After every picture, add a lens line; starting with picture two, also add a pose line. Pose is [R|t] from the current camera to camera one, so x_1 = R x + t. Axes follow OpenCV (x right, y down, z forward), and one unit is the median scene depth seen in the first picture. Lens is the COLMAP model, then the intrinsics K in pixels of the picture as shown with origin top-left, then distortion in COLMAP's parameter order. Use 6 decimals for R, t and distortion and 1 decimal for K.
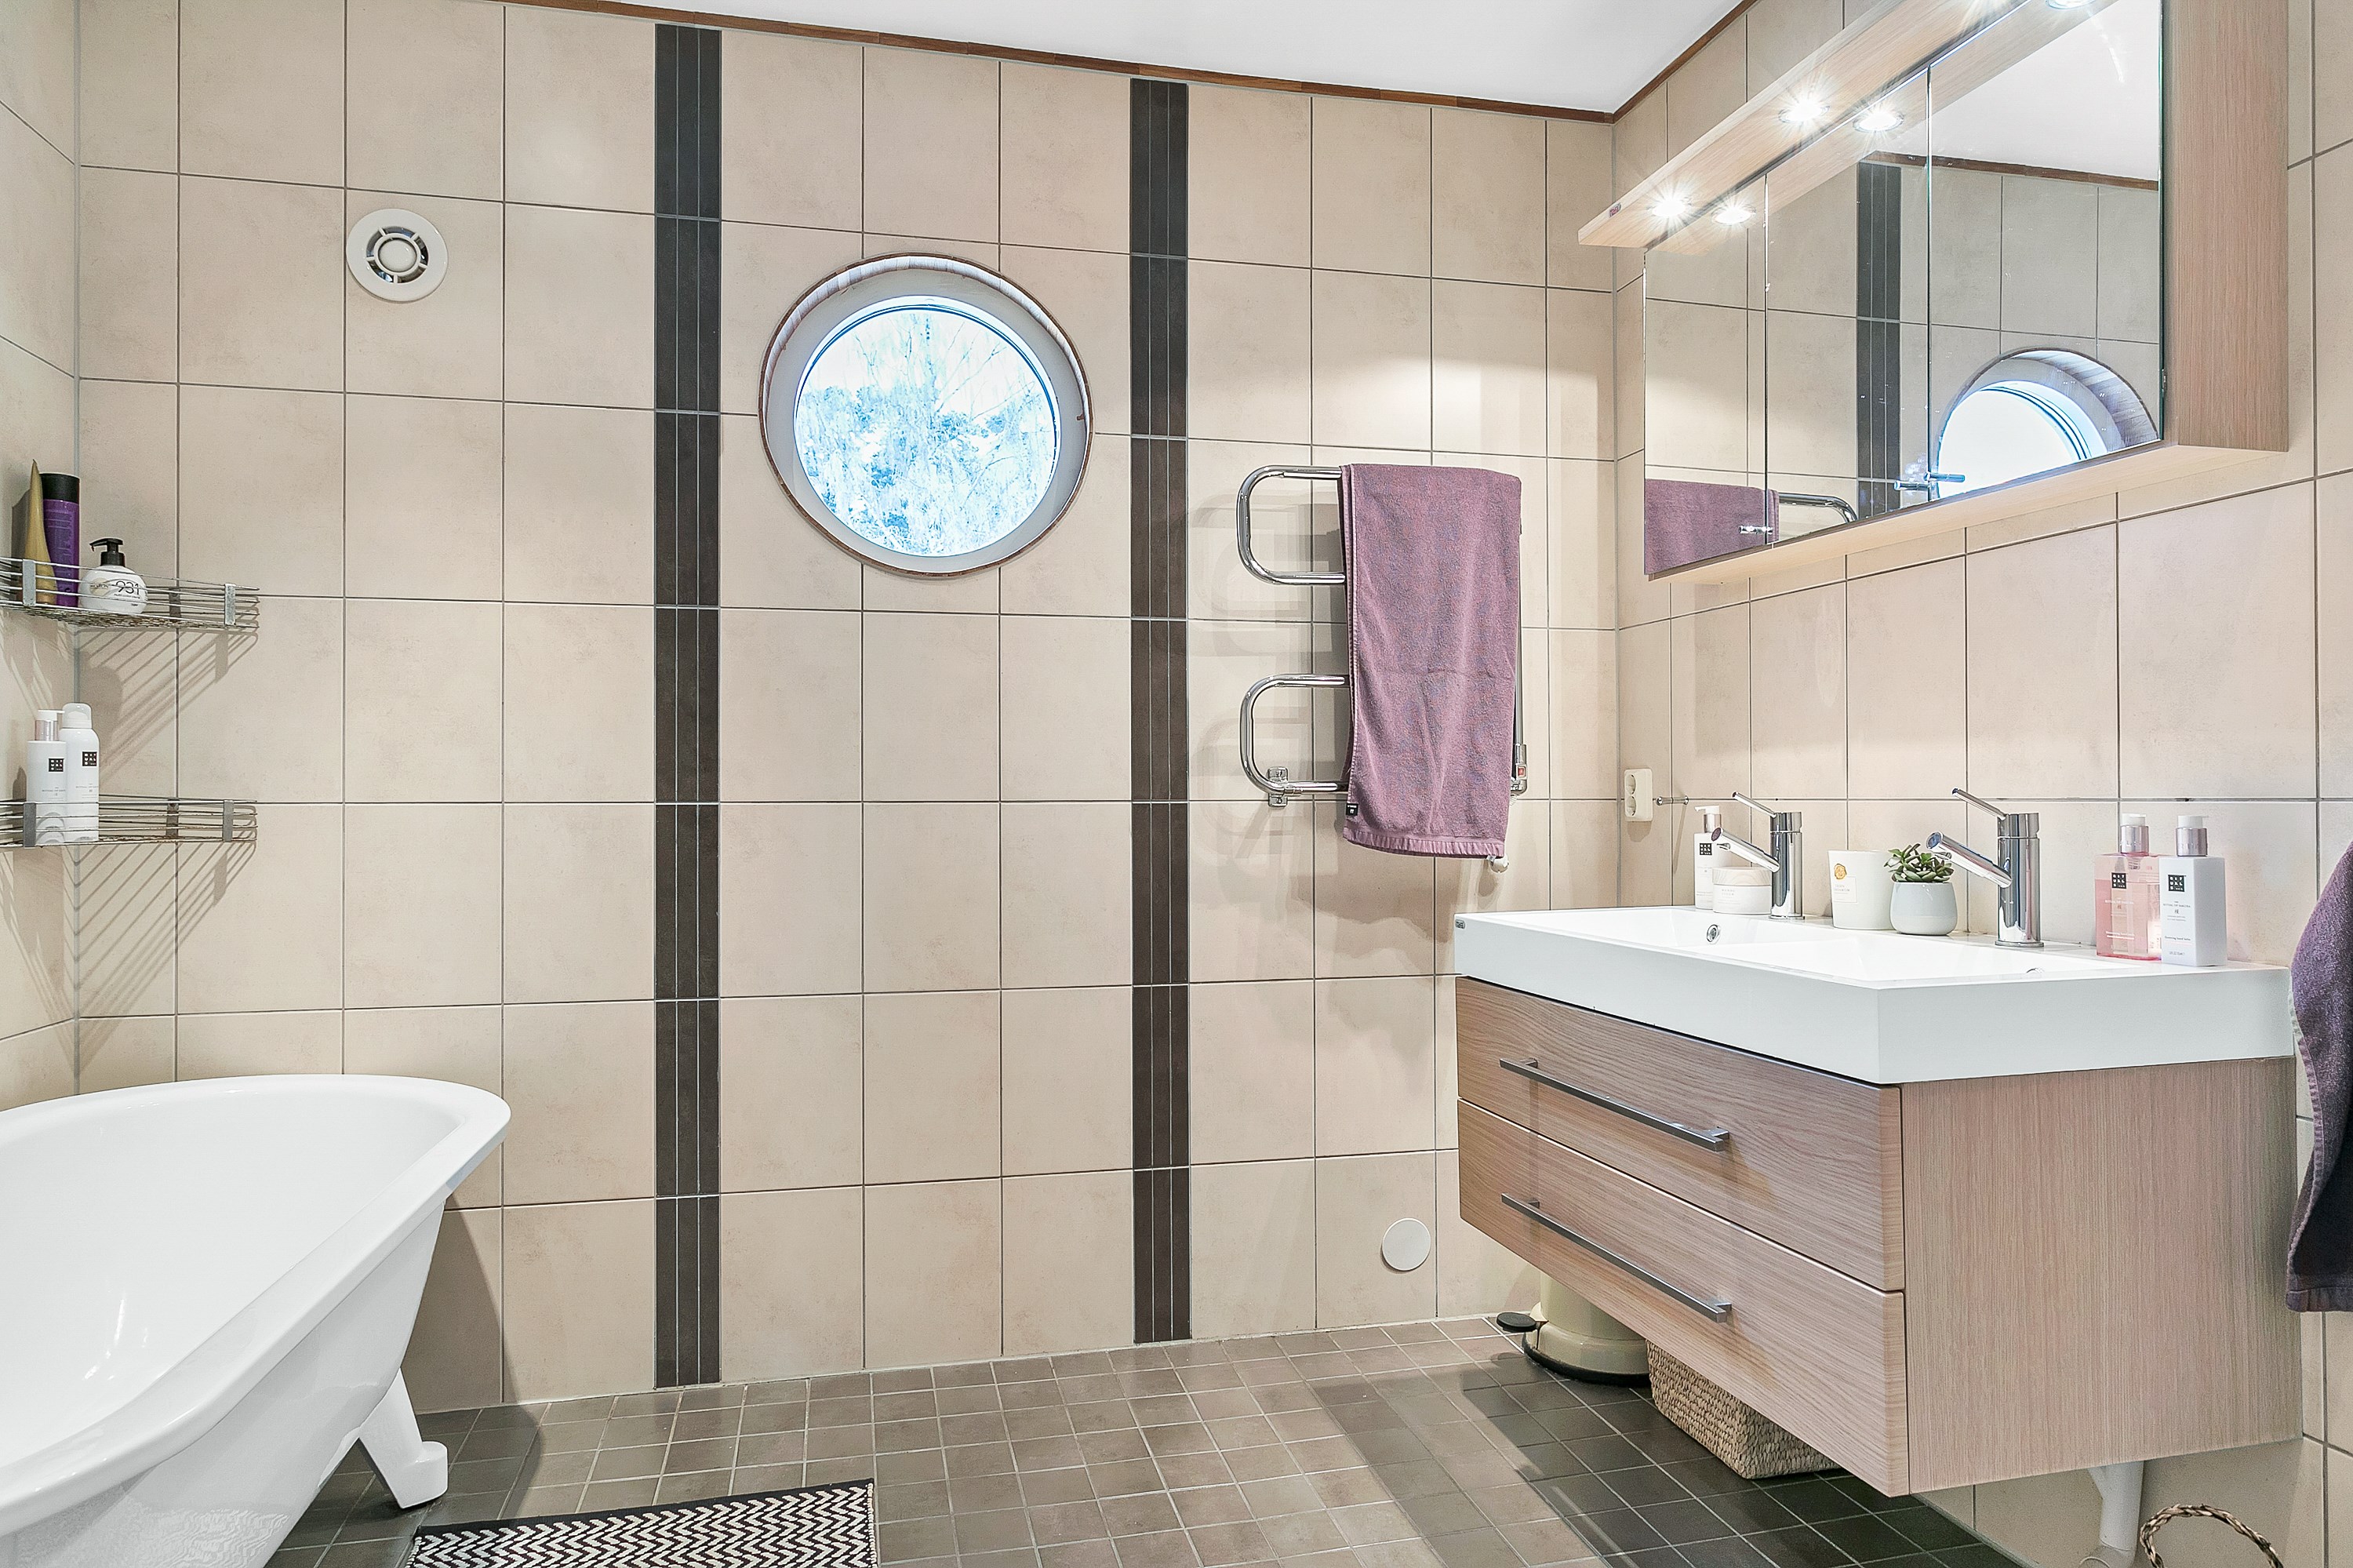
lens RADIAL K [[1424.2, 0, 1155.5], [0, 1424.2, 791.3], [0, 0, 1]] dist [-0.002600, -0.001217]
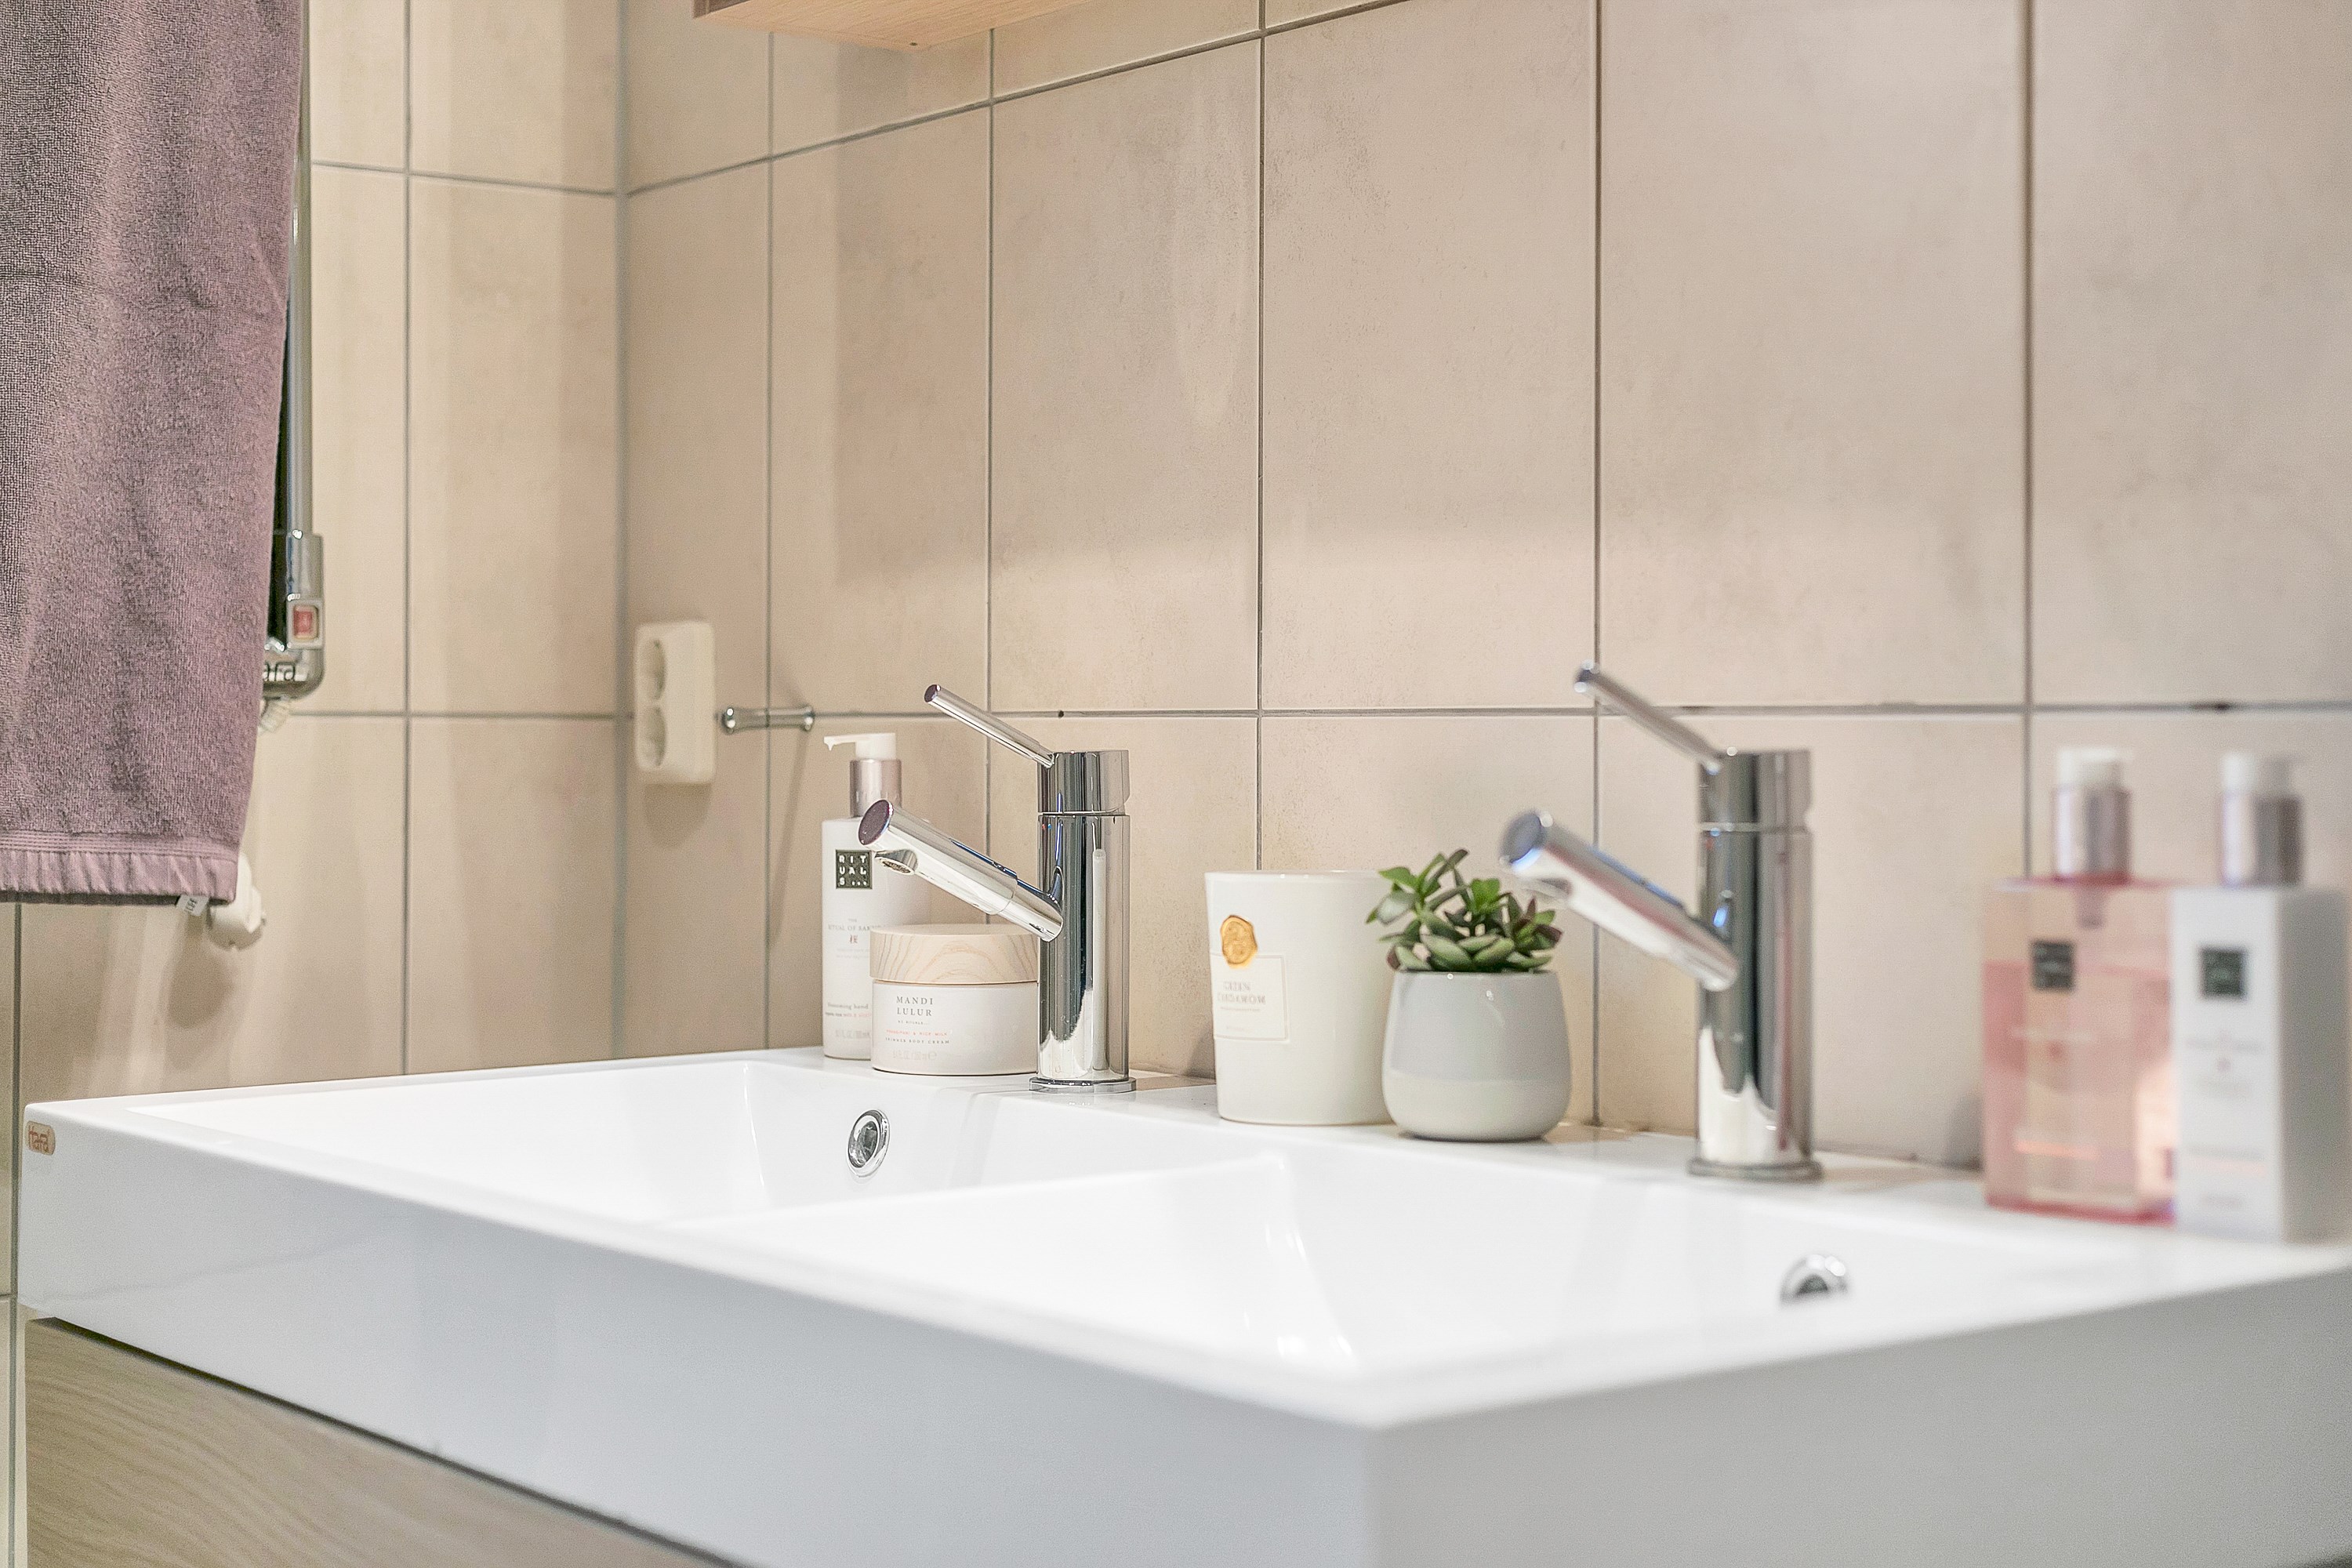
lens RADIAL K [[3569.6, 0, 1176.0], [0, 3569.6, 784.0], [0, 0, 1]] dist [0.019869, 0.096951]
pose [[0.908094, 0.000985, 0.418765, 0.125325], [-0.008471, 0.999836, 0.016018, 0.008682], [-0.418681, -0.018093, 0.907953, 0.262830]]
